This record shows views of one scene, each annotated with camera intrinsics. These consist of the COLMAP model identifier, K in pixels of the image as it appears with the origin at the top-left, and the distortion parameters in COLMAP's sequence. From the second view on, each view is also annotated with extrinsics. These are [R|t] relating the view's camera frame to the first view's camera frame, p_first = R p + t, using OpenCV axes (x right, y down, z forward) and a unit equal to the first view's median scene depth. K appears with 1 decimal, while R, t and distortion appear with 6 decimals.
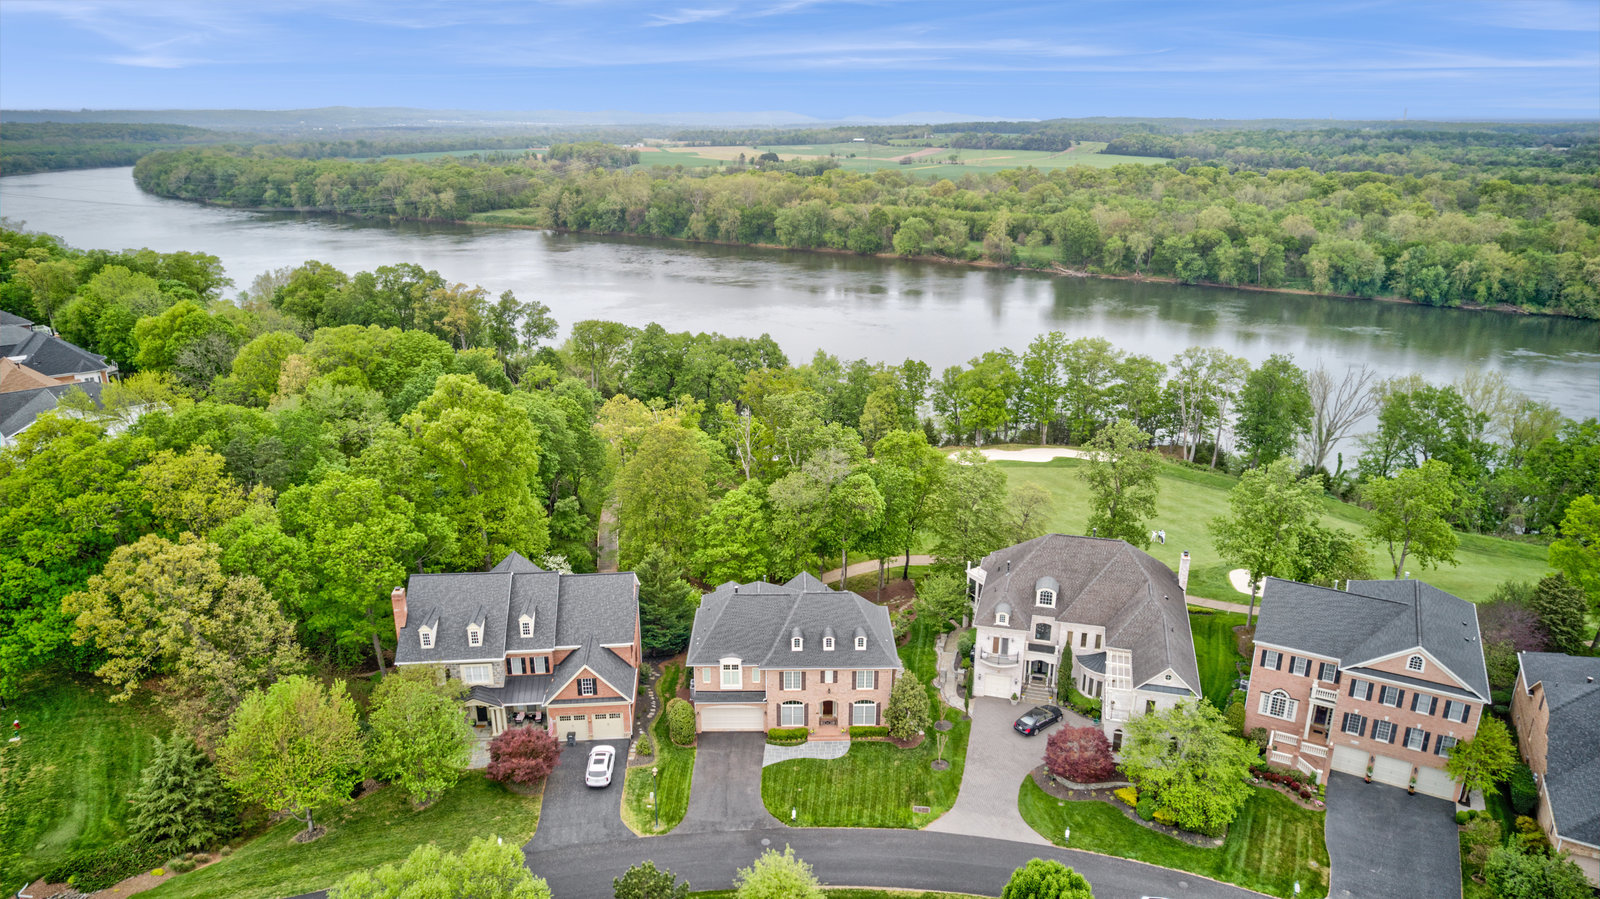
lens RADIAL K [[1066.8, 0, 797.5], [0, 1066.8, 452.3], [0, 0, 1]] dist [-0.046550, 0.014249]
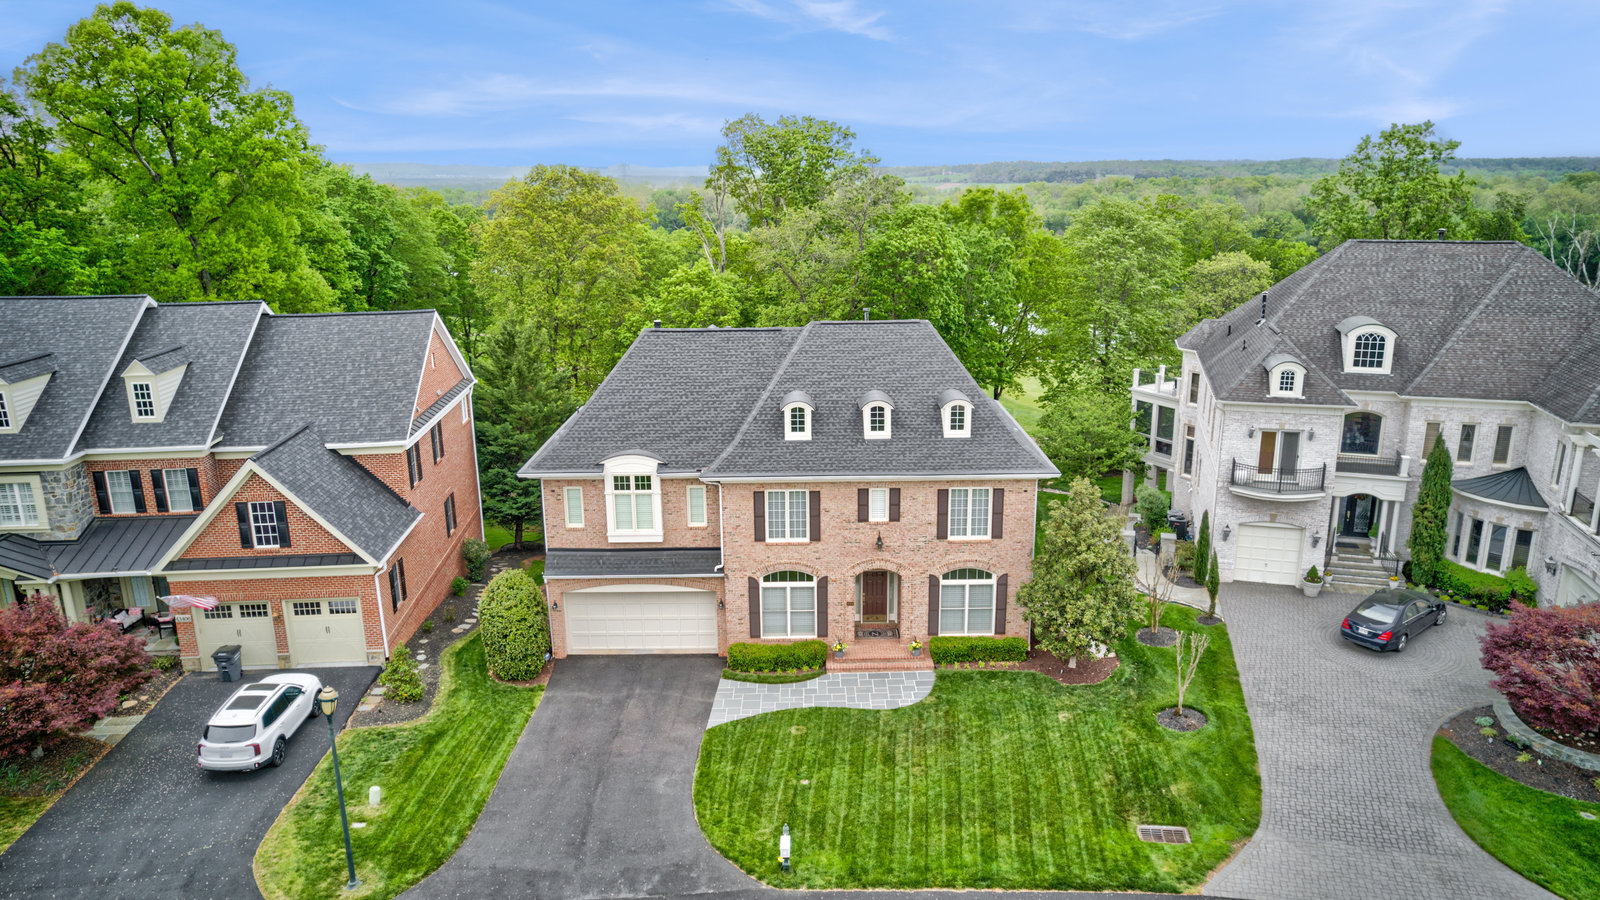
lens RADIAL K [[1066.8, 0, 797.5], [0, 1066.8, 447.3], [0, 0, 1]] dist [-0.046550, 0.014249]
pose [[0.999843, -0.009514, -0.014951, 0.005402], [0.008357, 0.997098, -0.075666, 0.218986], [0.015628, 0.075529, 0.997021, 0.600712]]
